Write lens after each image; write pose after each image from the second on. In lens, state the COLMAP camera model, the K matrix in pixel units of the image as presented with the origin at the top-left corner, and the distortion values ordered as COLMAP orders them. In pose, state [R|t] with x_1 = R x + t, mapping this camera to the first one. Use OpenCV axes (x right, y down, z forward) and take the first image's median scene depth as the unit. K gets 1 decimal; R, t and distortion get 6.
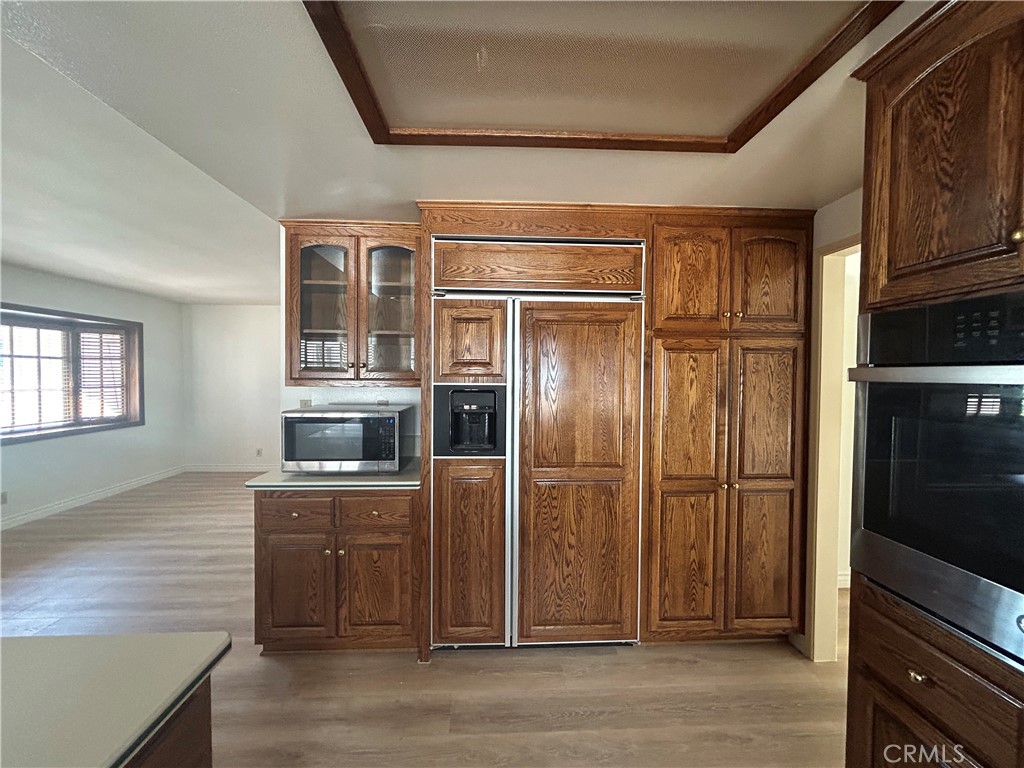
lens RADIAL K [[412.6, 0, 512.0], [0, 412.6, 384.0], [0, 0, 1]] dist [-0.007456, 0.004182]
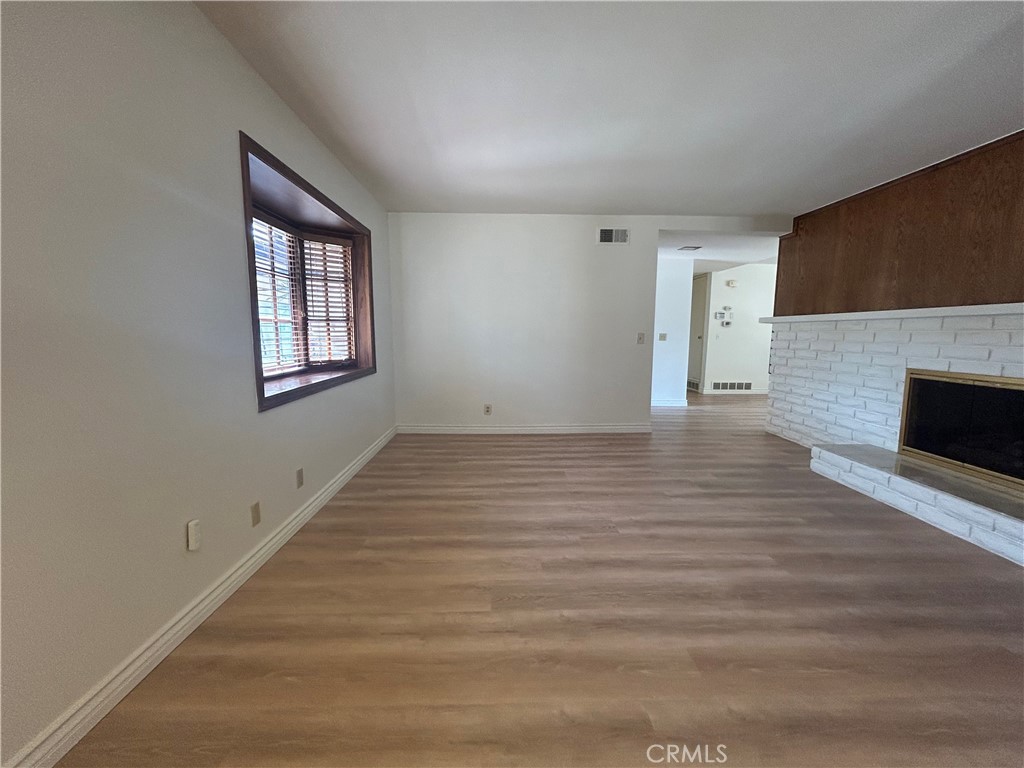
lens RADIAL K [[412.6, 0, 512.0], [0, 412.6, 384.0], [0, 0, 1]] dist [-0.007456, 0.004182]
pose [[0.999675, 0.003186, -0.025291, -0.646928], [-0.000579, 0.994741, 0.102423, 0.044962], [0.025484, -0.102375, 0.994419, 0.270872]]
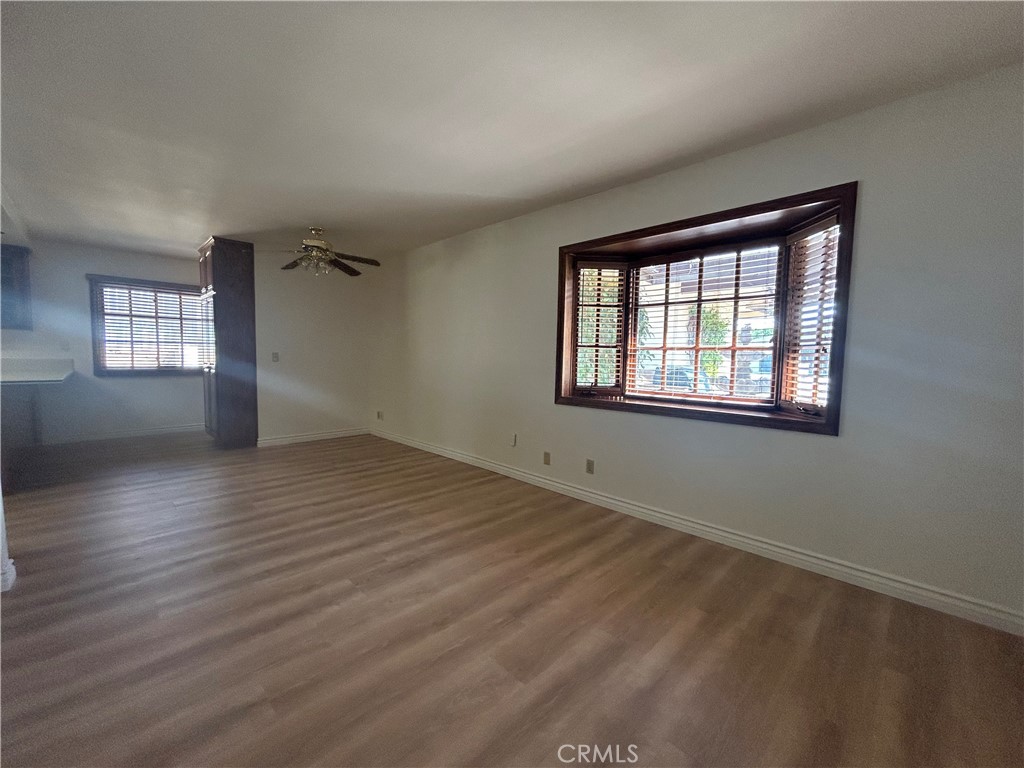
lens RADIAL K [[412.6, 0, 512.0], [0, 412.6, 384.0], [0, 0, 1]] dist [-0.007456, 0.004182]
pose [[-0.741048, 0.025801, -0.670956, -0.388841], [-0.039236, 0.995890, 0.081630, 0.028184], [0.670304, 0.086818, -0.736990, 1.110208]]
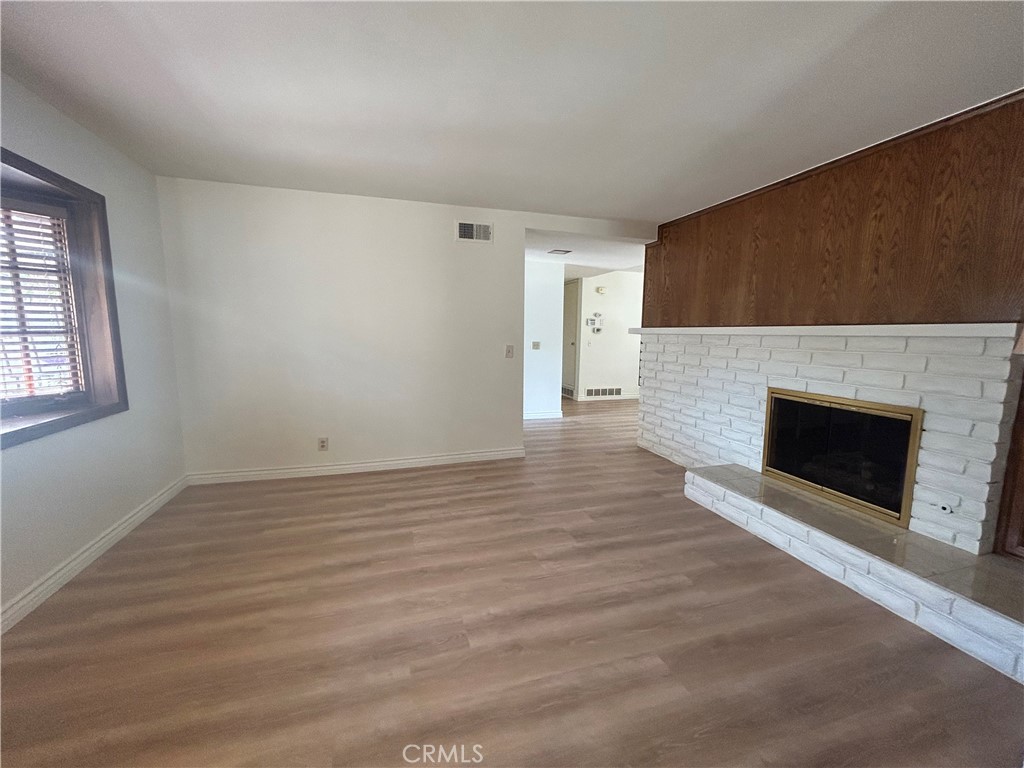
lens RADIAL K [[412.6, 0, 512.0], [0, 412.6, 384.0], [0, 0, 1]] dist [-0.007456, 0.004182]
pose [[0.968775, -0.027245, 0.246438, -0.579617], [0.001175, 0.994438, 0.105321, 0.016697], [-0.247937, -0.101743, 0.963419, 0.417068]]
